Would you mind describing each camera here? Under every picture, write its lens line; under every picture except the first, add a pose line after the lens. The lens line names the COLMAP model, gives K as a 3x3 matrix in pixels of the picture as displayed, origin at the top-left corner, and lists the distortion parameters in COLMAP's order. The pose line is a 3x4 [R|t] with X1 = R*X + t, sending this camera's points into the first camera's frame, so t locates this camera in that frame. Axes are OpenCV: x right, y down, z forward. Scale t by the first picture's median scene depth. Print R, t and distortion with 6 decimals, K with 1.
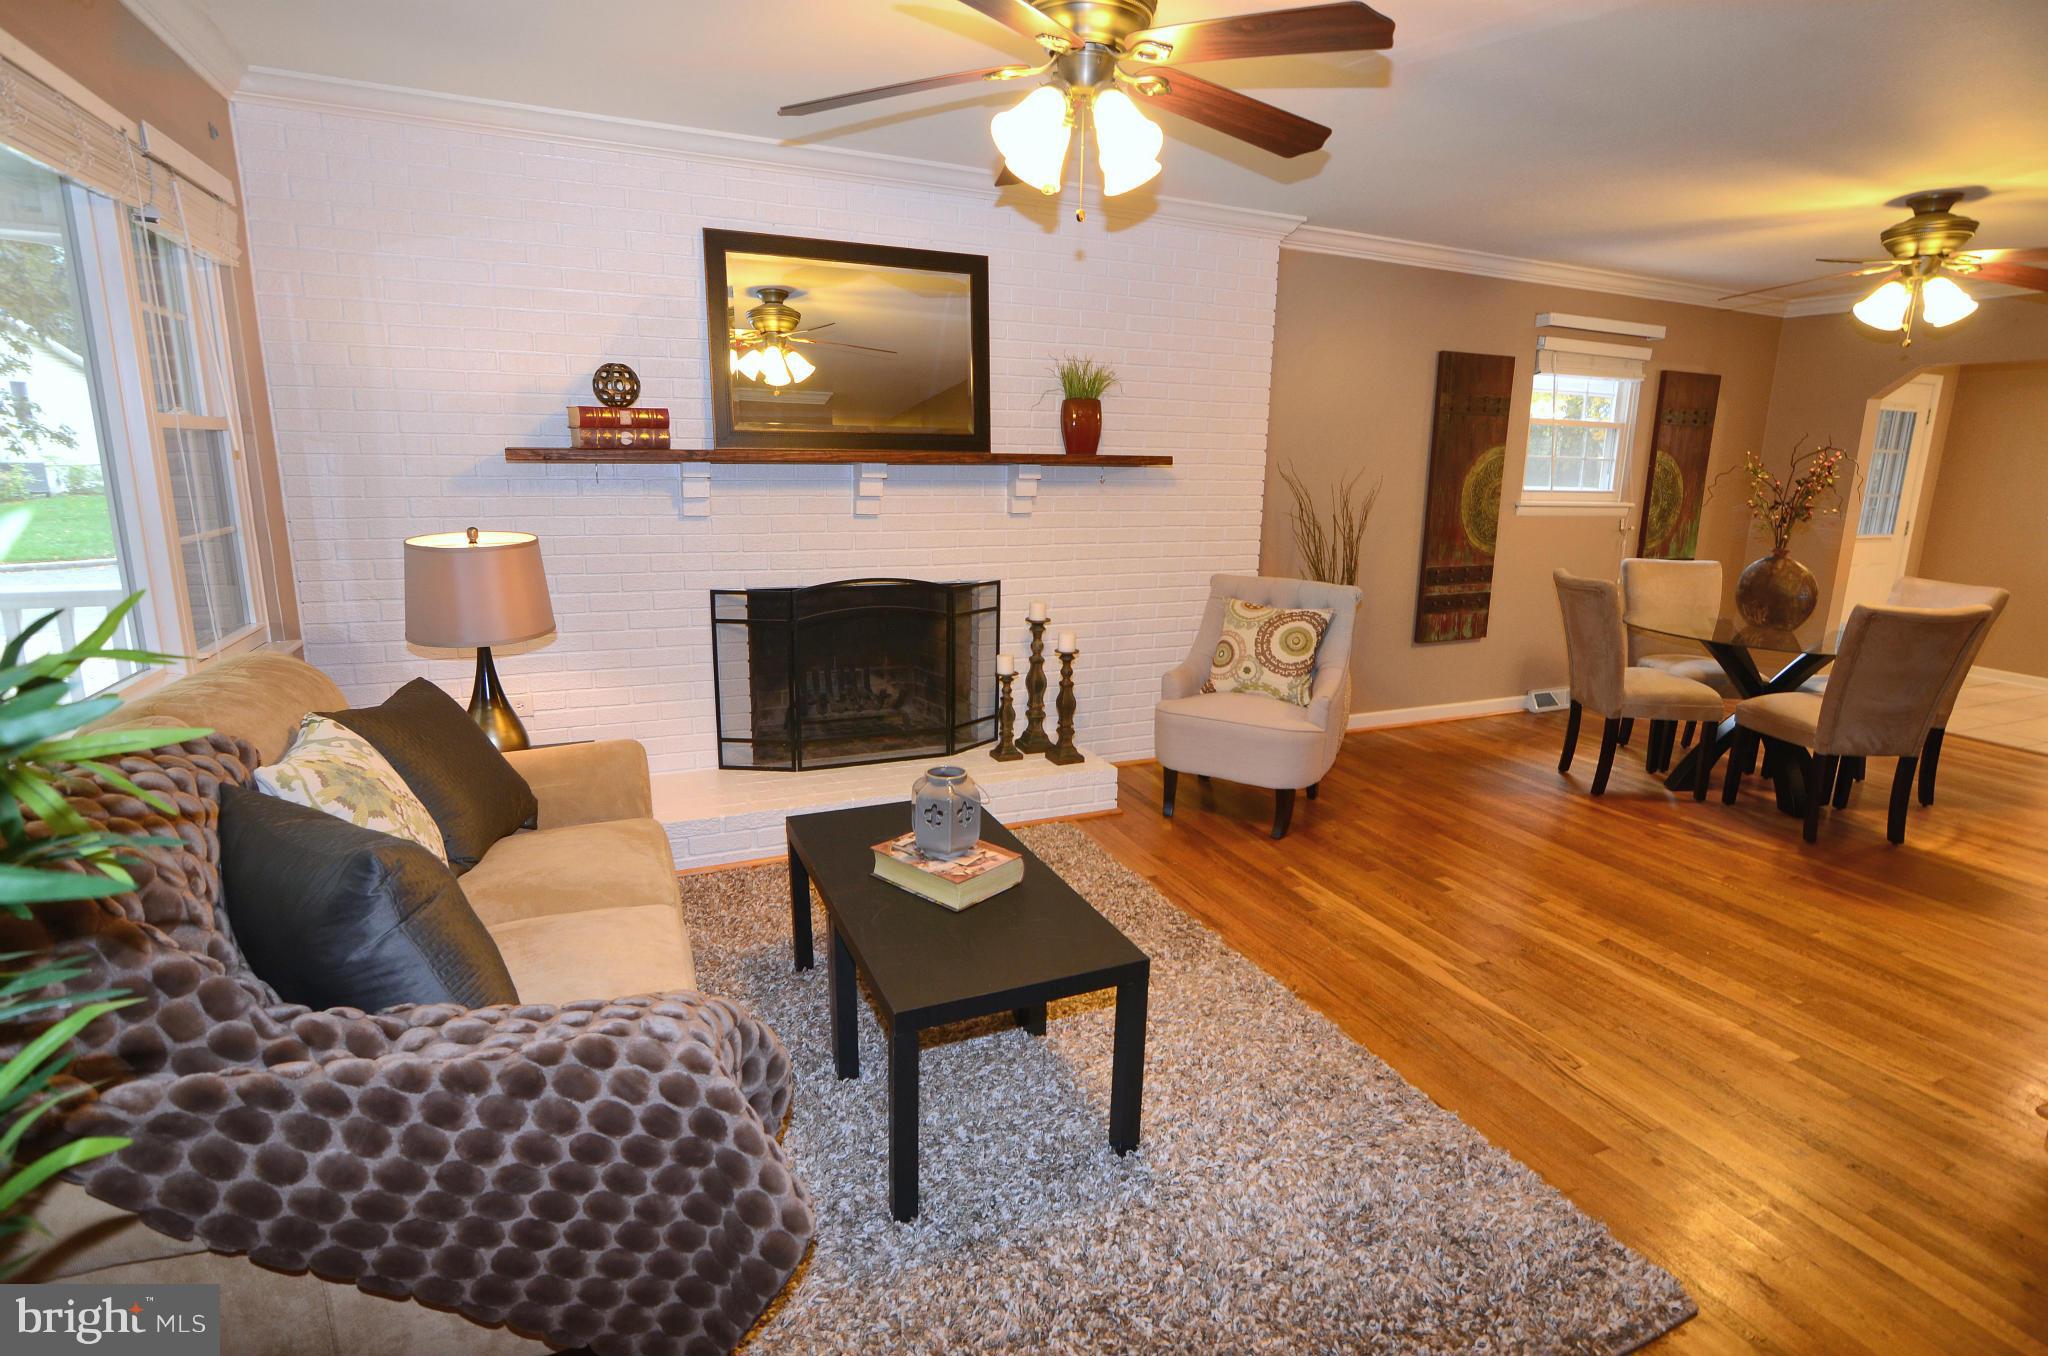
lens RADIAL K [[994.5, 0, 1043.3], [0, 994.5, 672.0], [0, 0, 1]] dist [-0.036501, 0.012670]
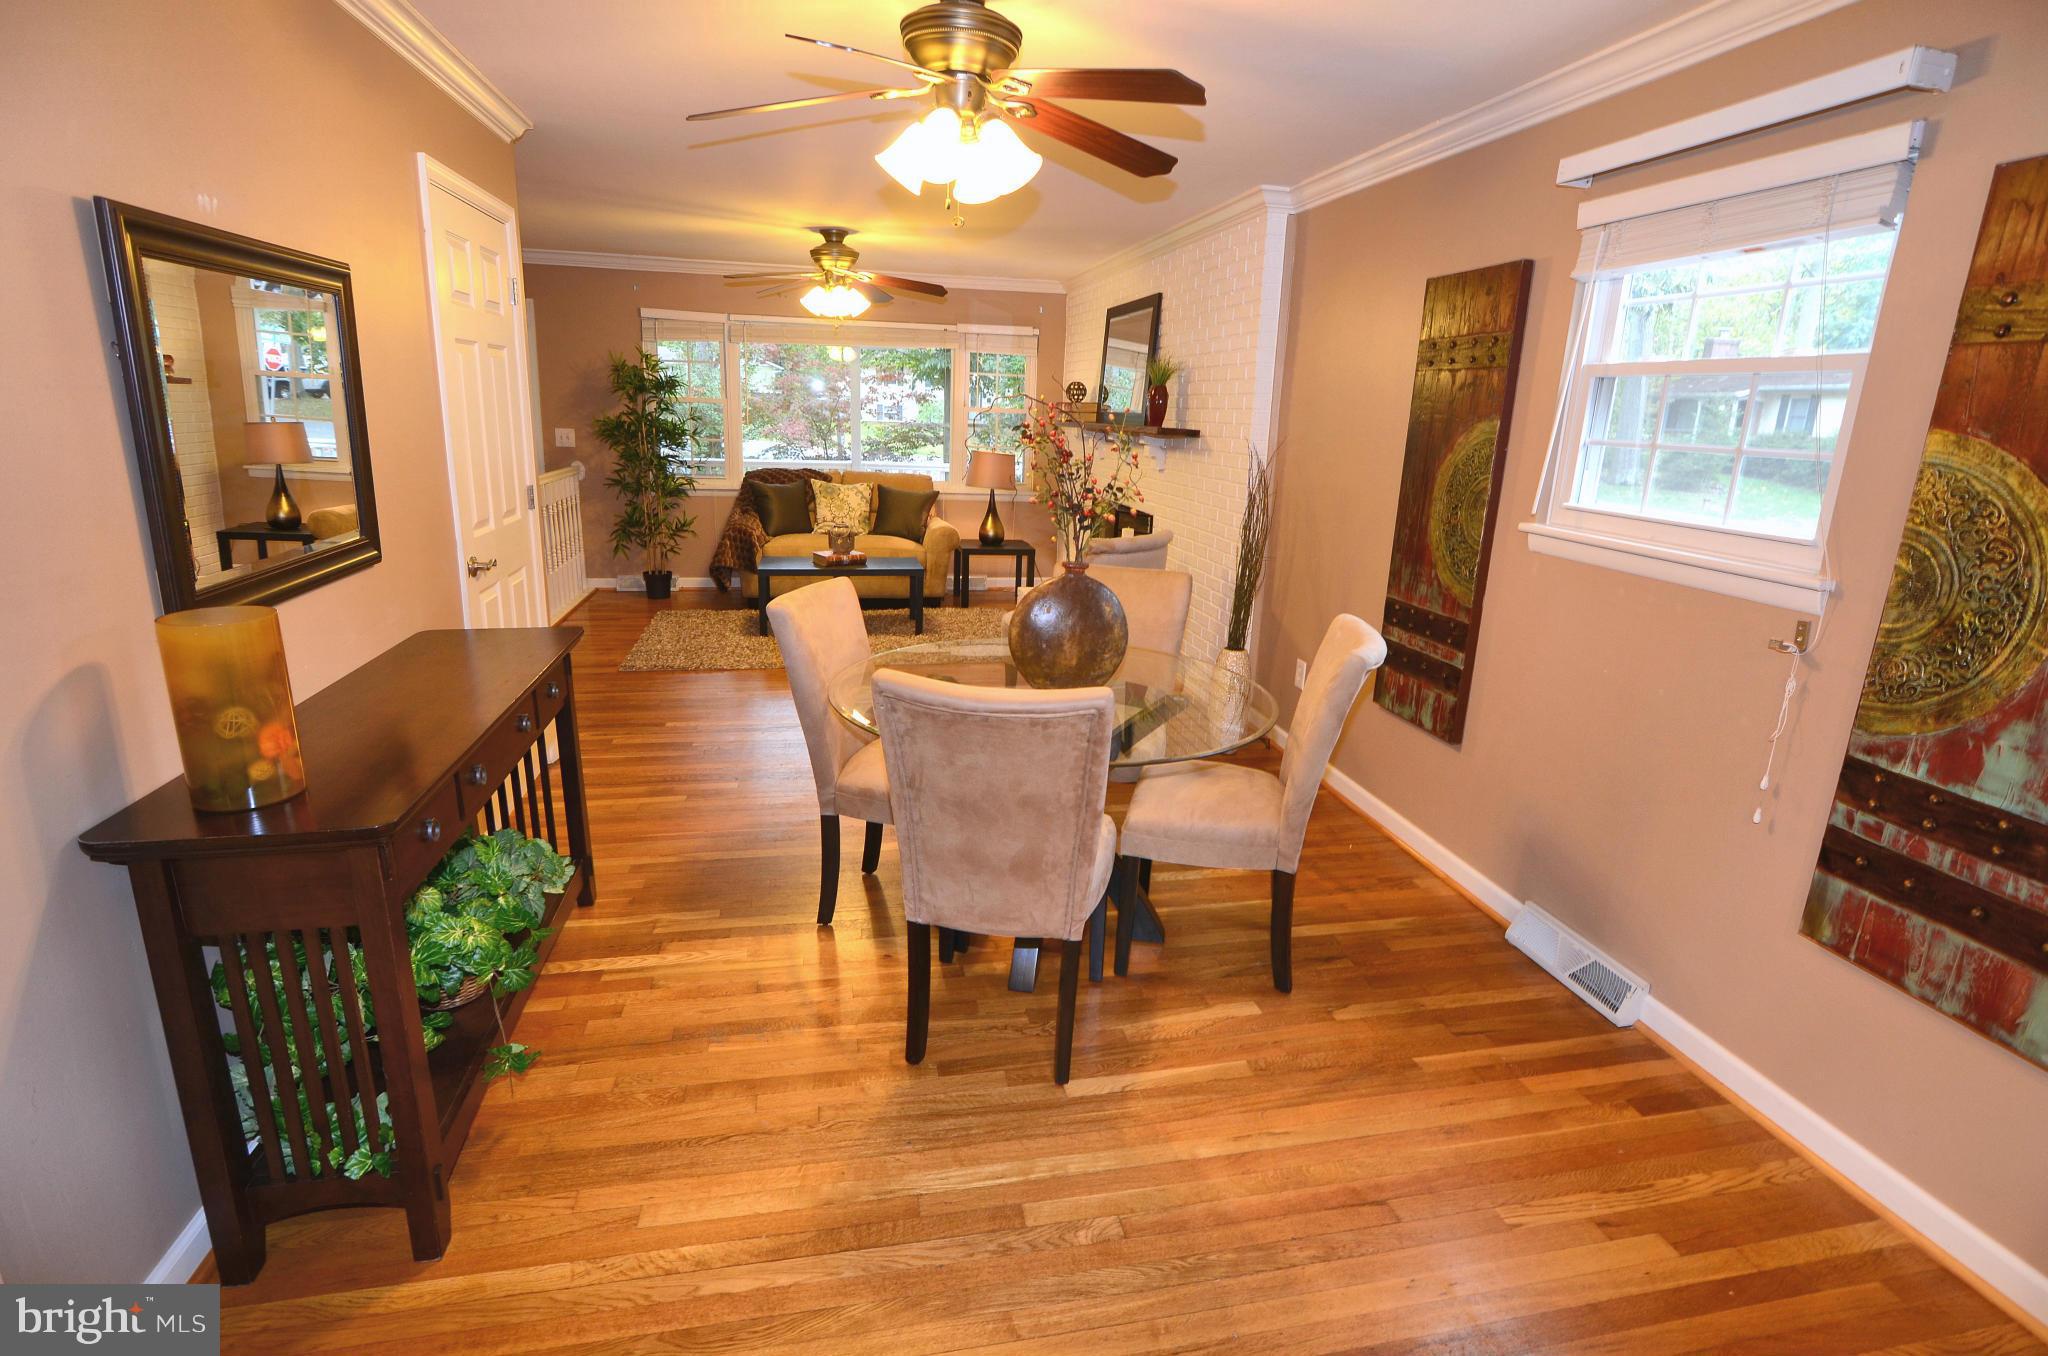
lens RADIAL K [[994.5, 0, 1043.3], [0, 994.5, 672.0], [0, 0, 1]] dist [-0.036501, 0.012670]
pose [[-0.207189, 0.223655, -0.952392, 1.370422], [-0.251093, 0.928748, 0.272727, -0.228079], [0.945529, 0.295644, -0.136268, 1.087023]]
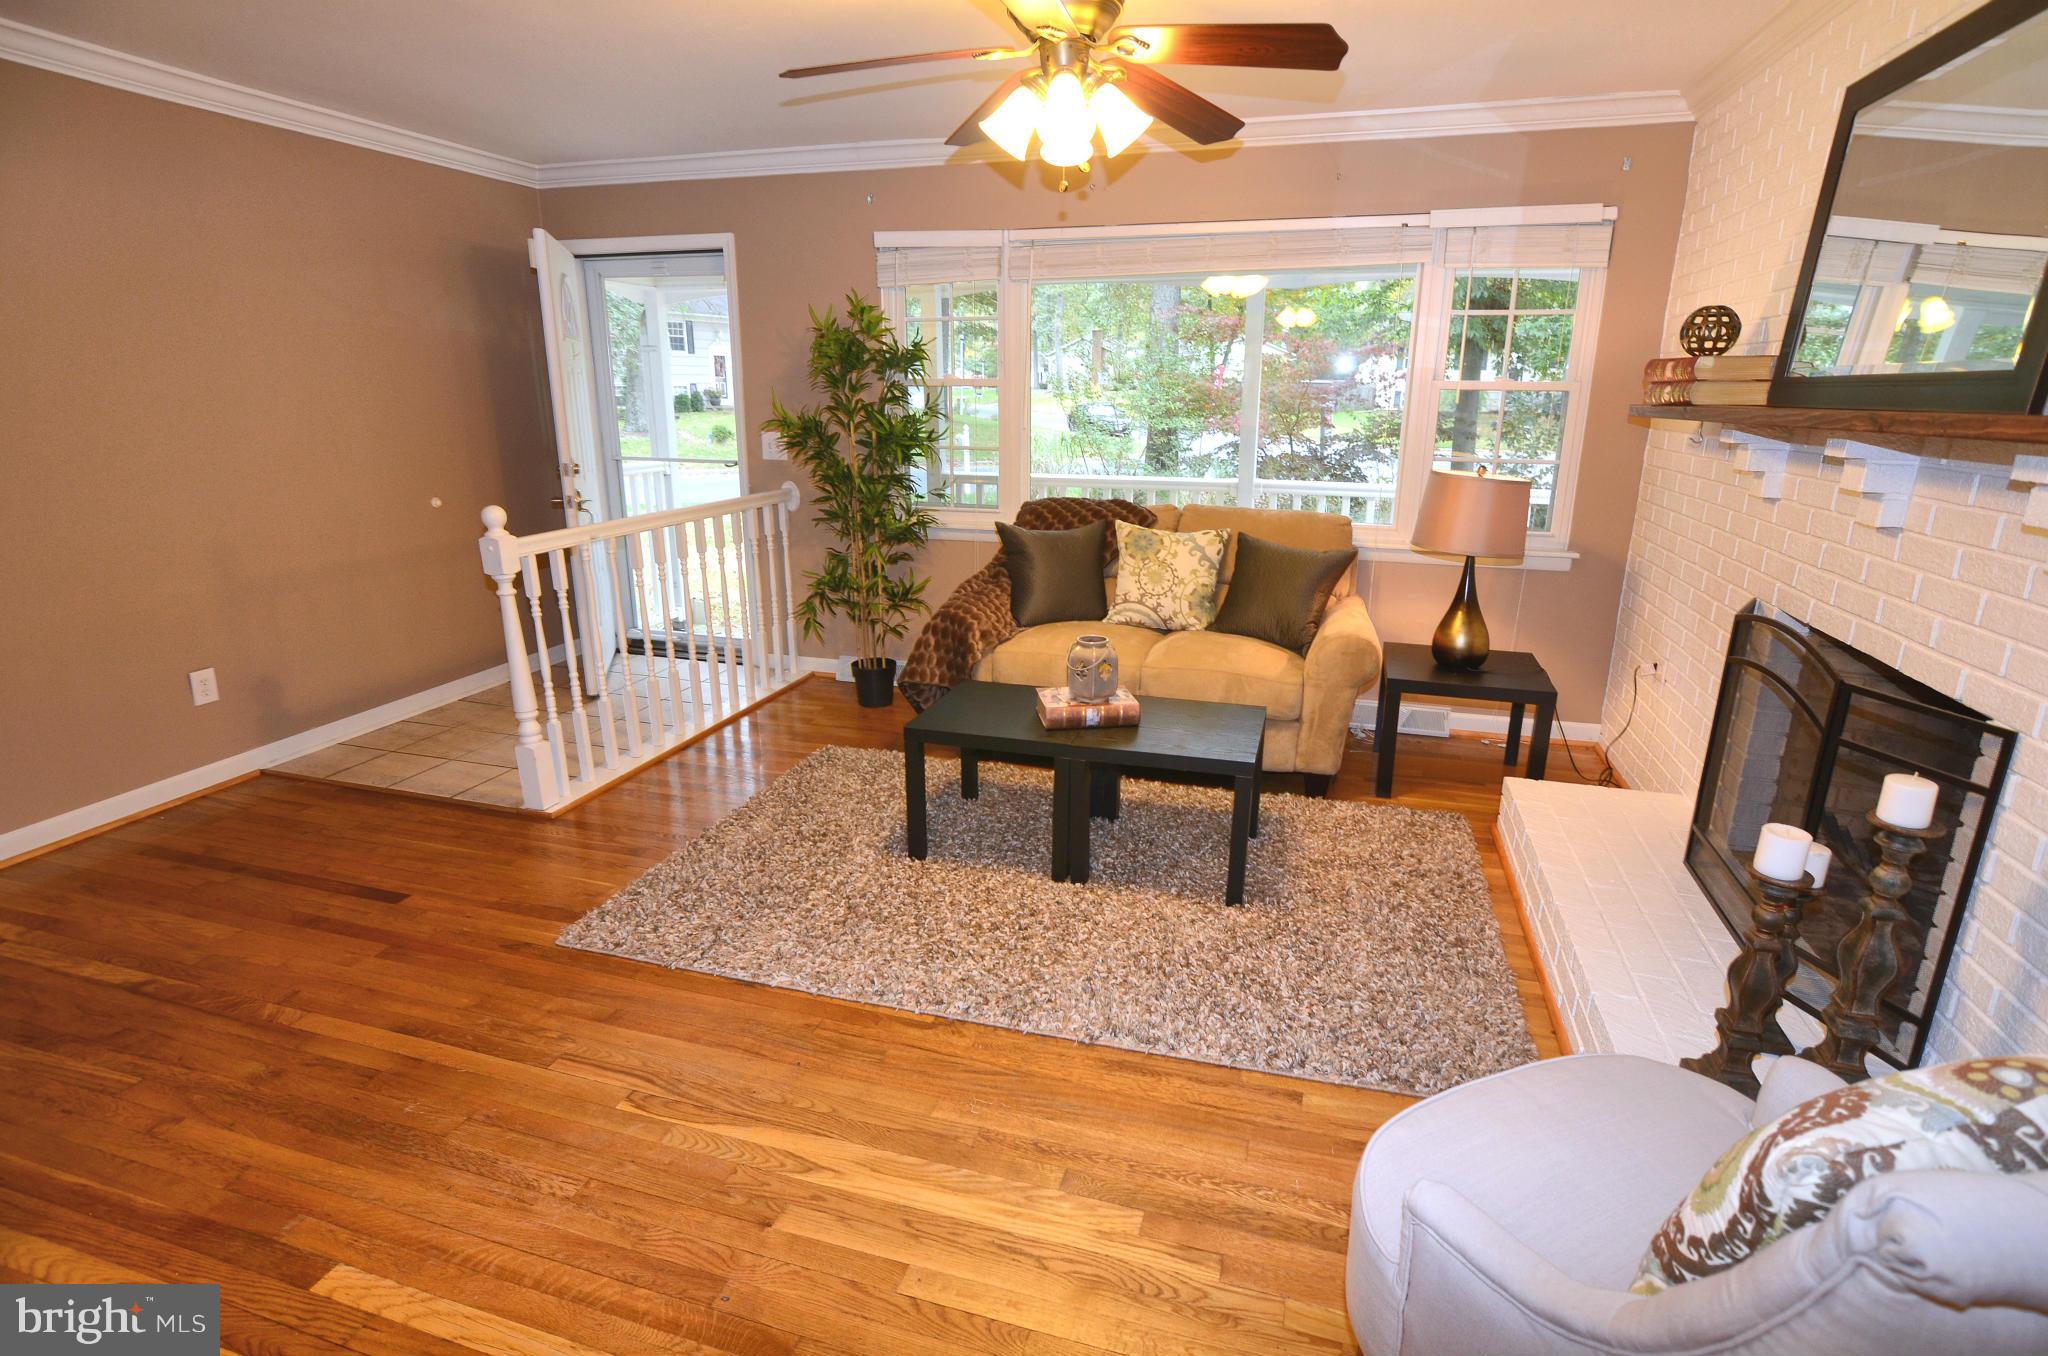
lens RADIAL K [[994.5, 0, 1043.3], [0, 994.5, 672.0], [0, 0, 1]] dist [-0.036501, 0.012670]
pose [[-0.650671, 0.187532, -0.735839, 0.488408], [-0.180468, 0.903073, 0.389732, -0.192876], [0.737603, 0.386383, -0.553760, 0.895124]]
